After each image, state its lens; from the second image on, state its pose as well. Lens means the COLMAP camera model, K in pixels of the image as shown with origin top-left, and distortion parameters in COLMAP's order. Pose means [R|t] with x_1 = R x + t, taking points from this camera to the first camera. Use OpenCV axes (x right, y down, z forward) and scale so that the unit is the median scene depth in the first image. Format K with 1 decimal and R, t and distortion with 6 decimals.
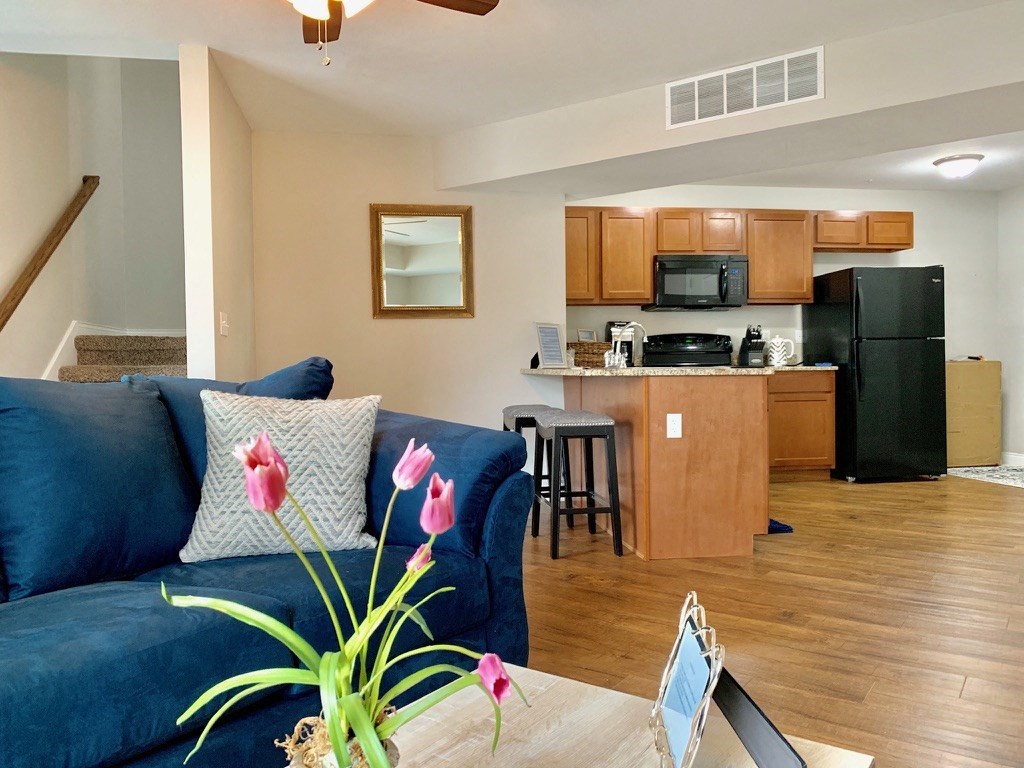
lens RADIAL K [[708.8, 0, 514.8], [0, 708.8, 382.9], [0, 0, 1]] dist [-0.000534, -0.005095]
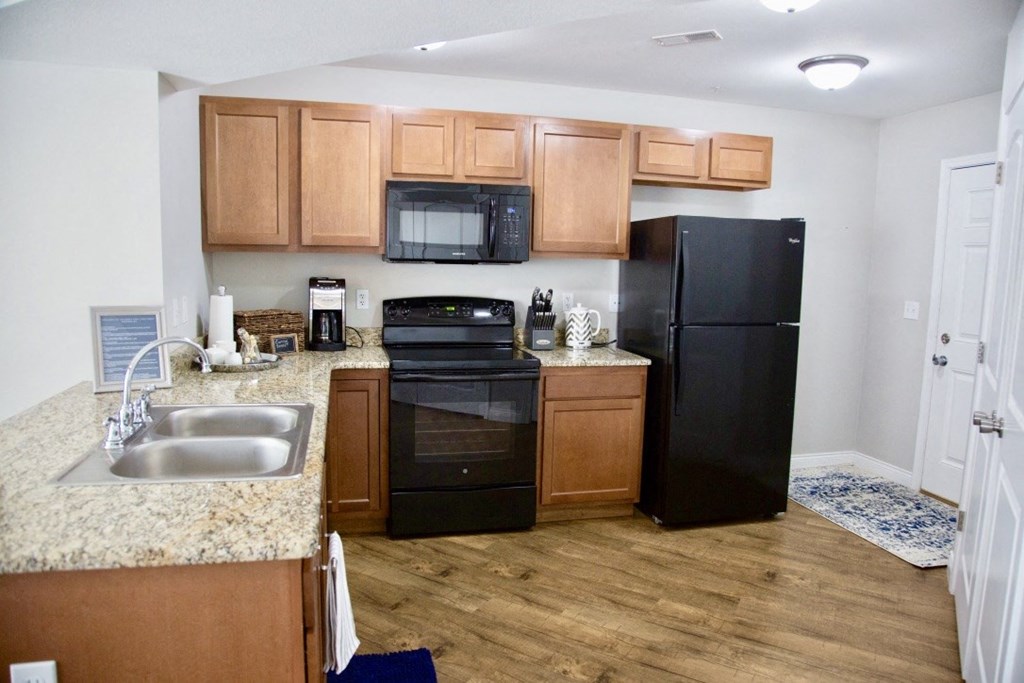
lens RADIAL K [[665.1, 0, 510.2], [0, 665.1, 339.1], [0, 0, 1]] dist [-0.070587, 0.003834]
pose [[0.994014, 0.026275, 0.106043, 0.244593], [-0.036027, 0.995188, 0.091123, -0.092990], [-0.103139, -0.094398, 0.990178, 0.371178]]
